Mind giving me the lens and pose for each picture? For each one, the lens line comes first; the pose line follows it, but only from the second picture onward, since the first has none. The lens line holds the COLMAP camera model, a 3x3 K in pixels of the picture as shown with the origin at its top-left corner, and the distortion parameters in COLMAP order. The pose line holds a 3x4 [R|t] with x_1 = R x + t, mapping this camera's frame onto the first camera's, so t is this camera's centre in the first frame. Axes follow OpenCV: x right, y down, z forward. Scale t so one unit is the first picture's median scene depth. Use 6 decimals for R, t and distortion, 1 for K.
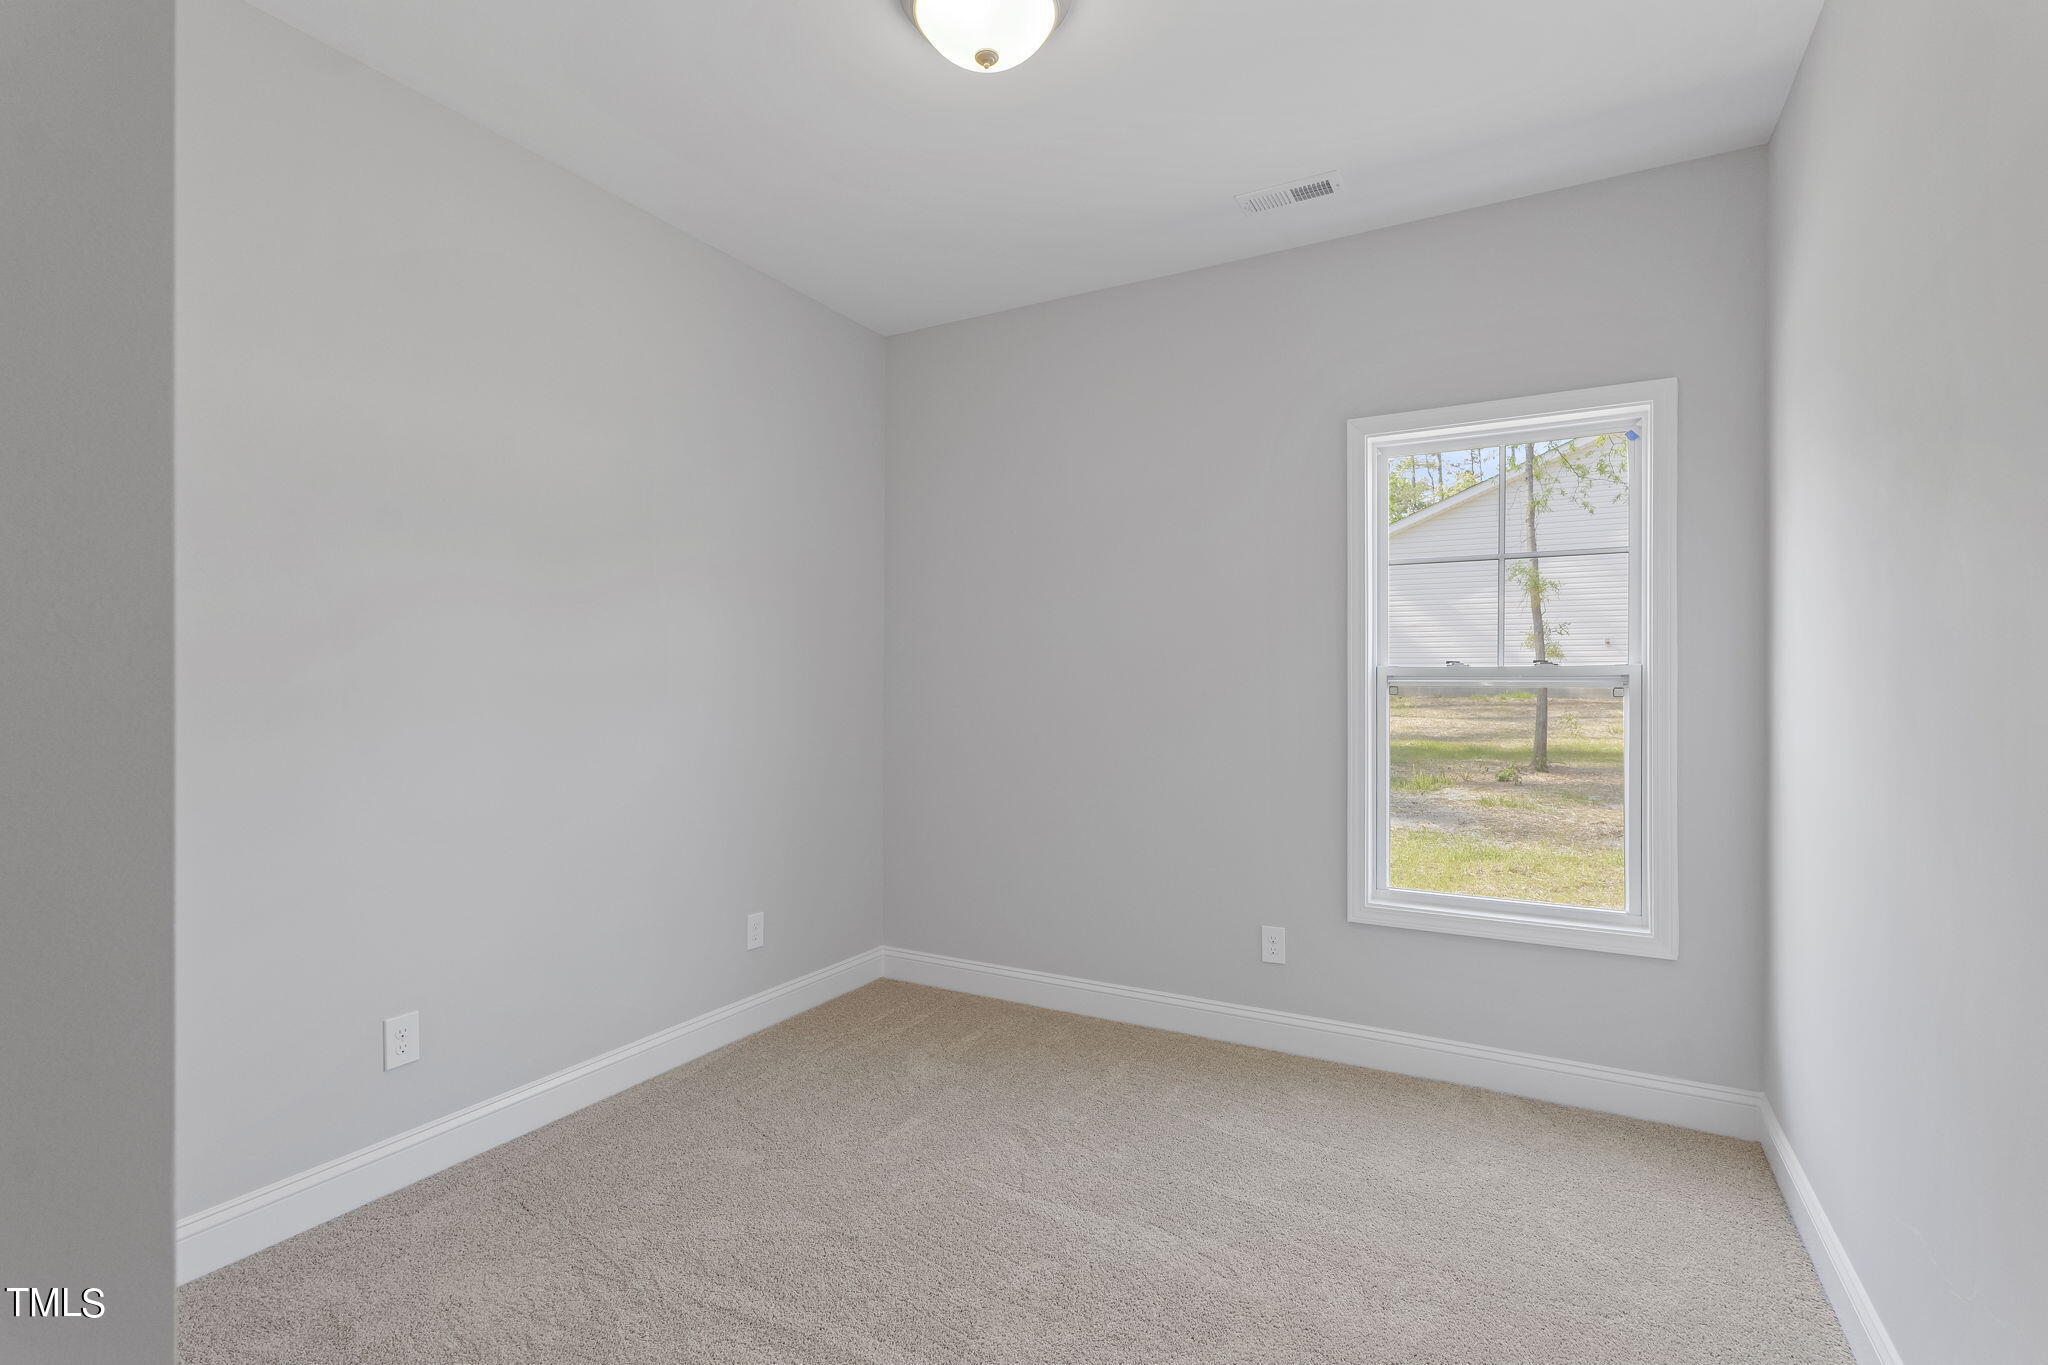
lens RADIAL K [[966.9, 0, 1024.0], [0, 966.9, 682.5], [0, 0, 1]] dist [0.003797, 0.000038]
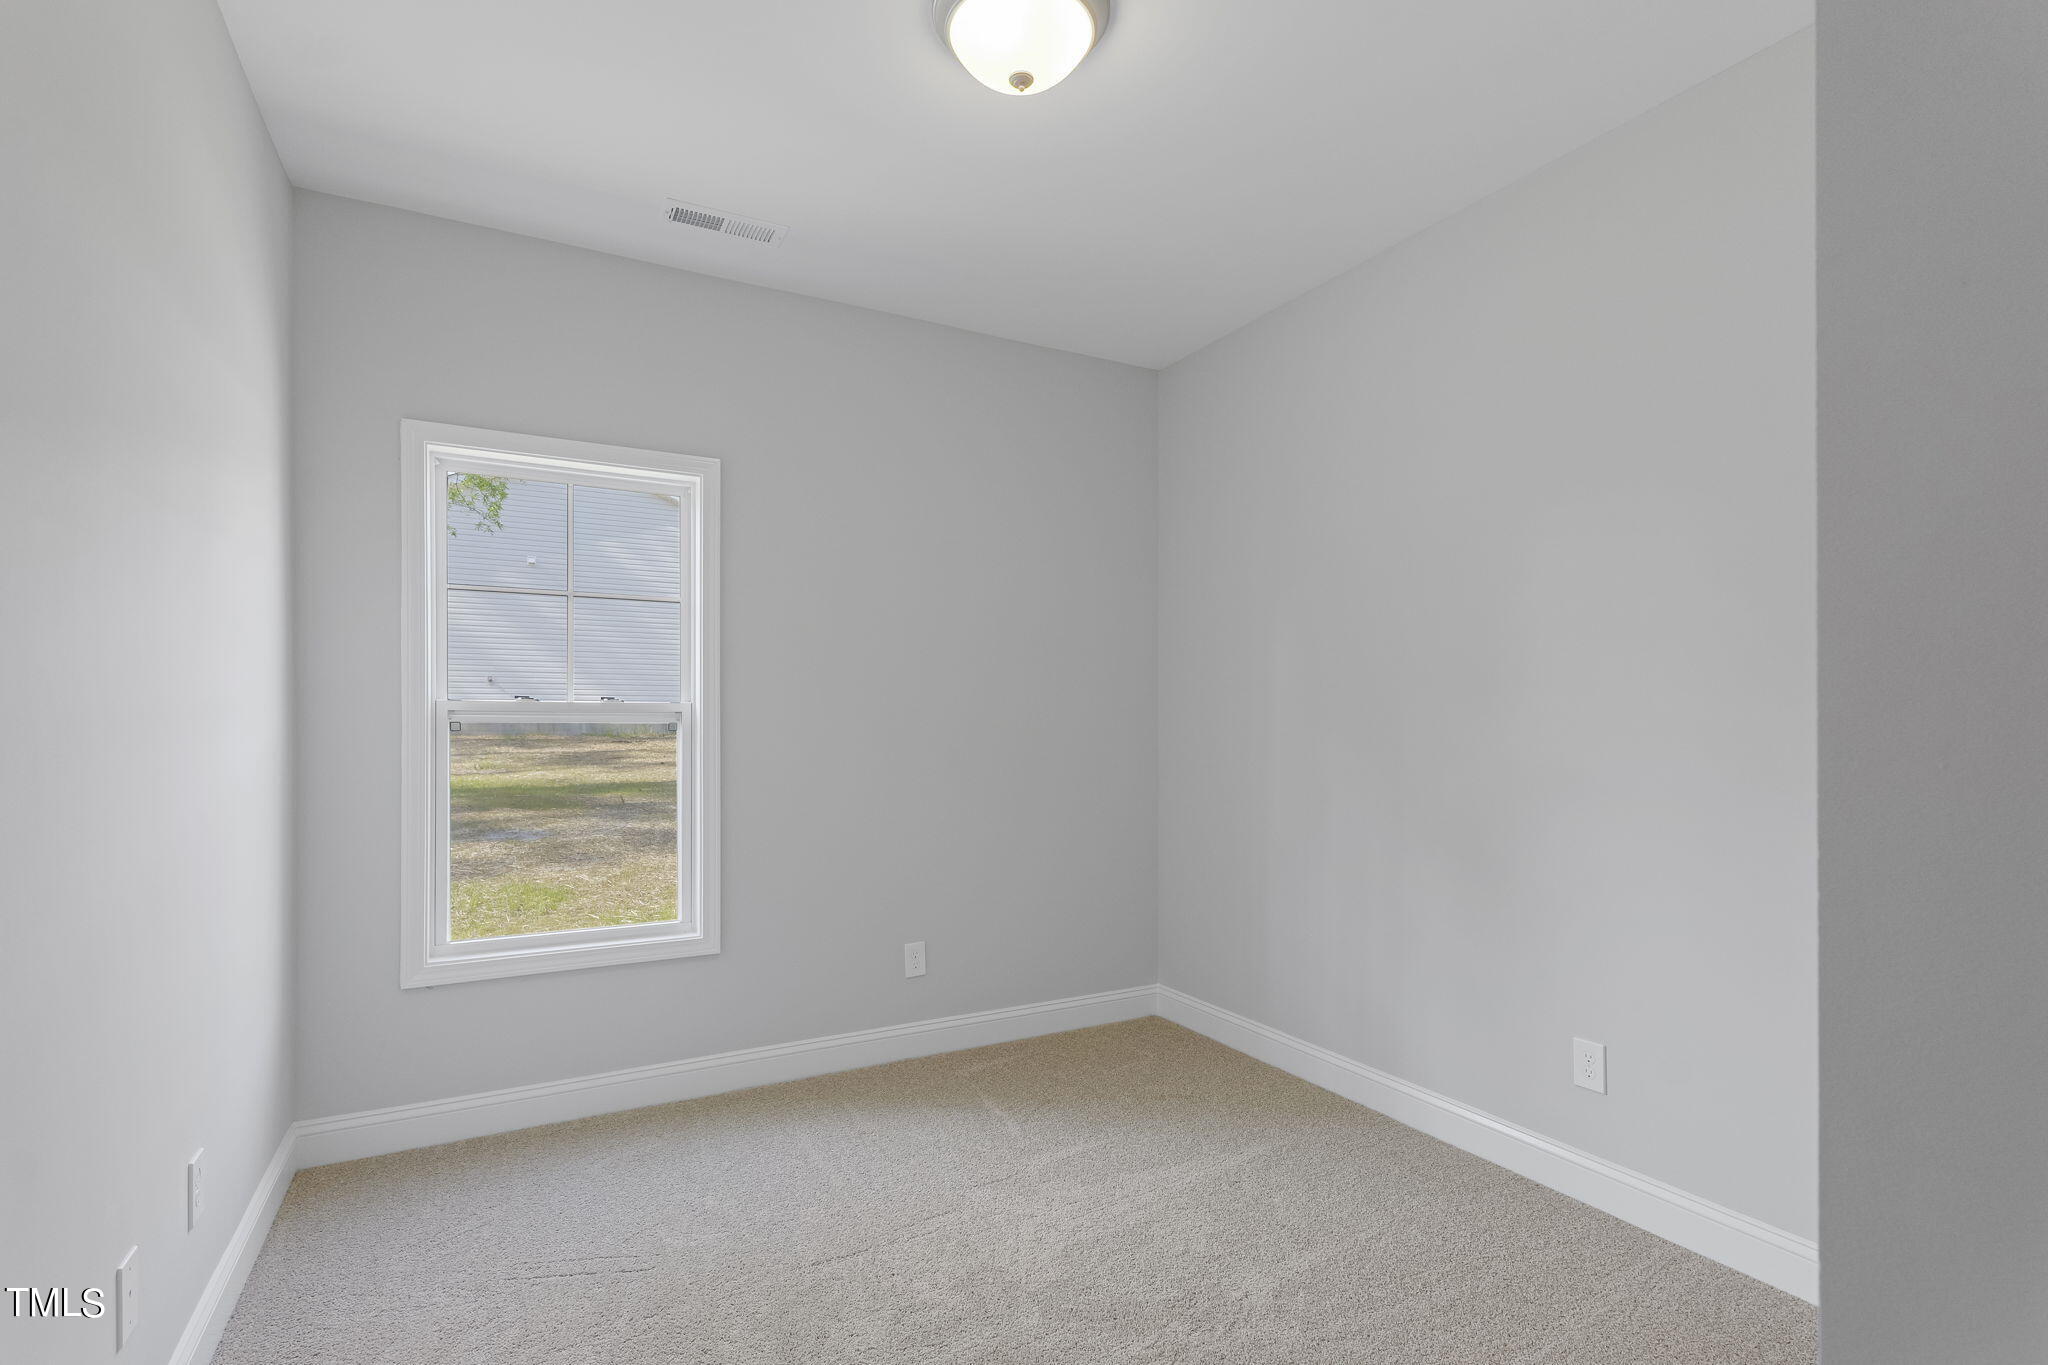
lens RADIAL K [[961.4, 0, 1022.4], [0, 961.4, 720.3], [0, 0, 1]] dist [0.000755, -0.000211]
pose [[0.518656, 0.001638, 0.854981, -0.131595], [-0.003794, 0.999993, 0.000386, 0.000207], [-0.854975, -0.003444, 0.518658, 0.074628]]
